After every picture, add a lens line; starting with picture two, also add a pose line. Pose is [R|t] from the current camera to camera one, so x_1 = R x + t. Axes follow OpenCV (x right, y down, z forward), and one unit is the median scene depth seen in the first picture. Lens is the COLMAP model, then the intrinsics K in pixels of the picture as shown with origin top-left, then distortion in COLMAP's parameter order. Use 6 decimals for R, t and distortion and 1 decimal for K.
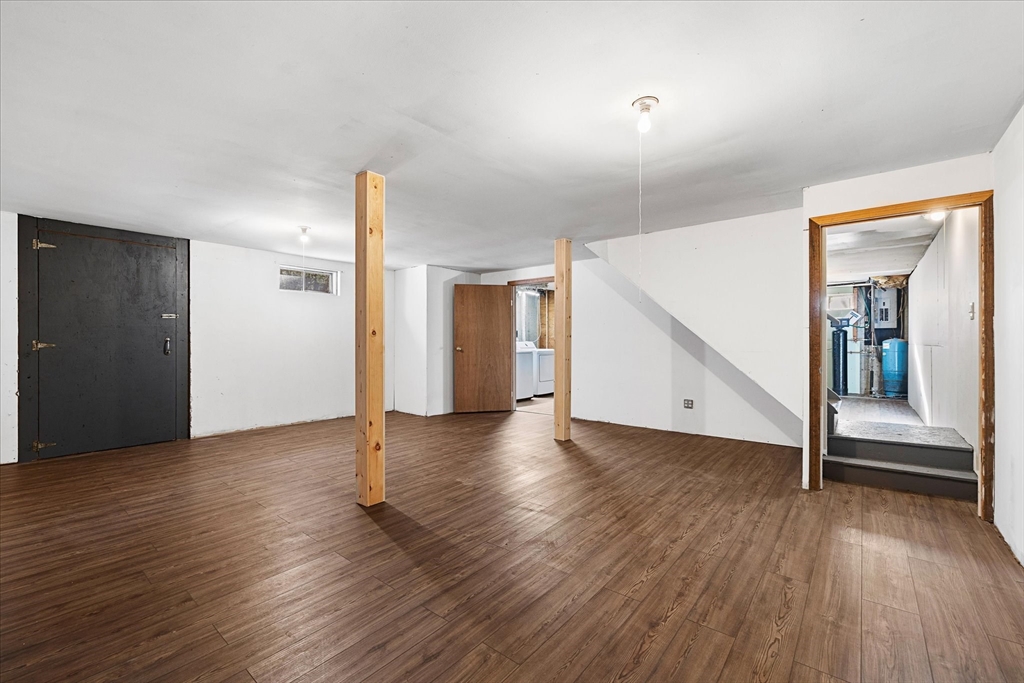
lens RADIAL K [[442.0, 0, 512.5], [0, 442.0, 342.2], [0, 0, 1]] dist [0.022382, -0.000043]
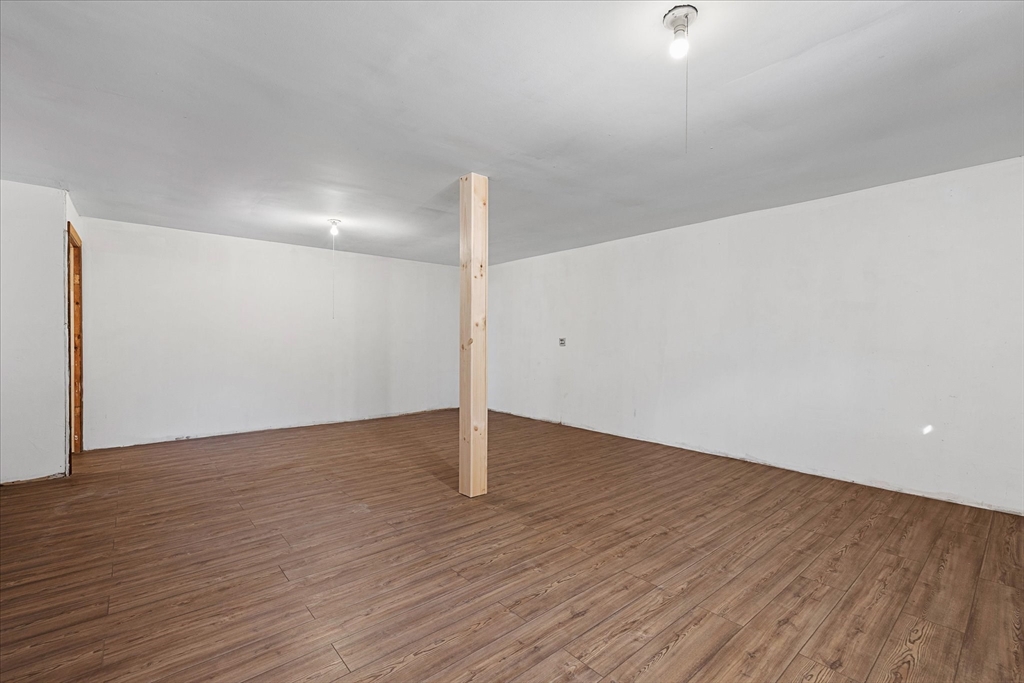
lens RADIAL K [[442.0, 0, 509.2], [0, 442.0, 343.1], [0, 0, 1]] dist [0.022382, -0.000043]
pose [[-0.984706, 0.000429, 0.174226, -0.549501], [0.000754, 0.999998, 0.001802, 0.016550], [-0.174225, 0.001905, -0.984704, 1.885457]]
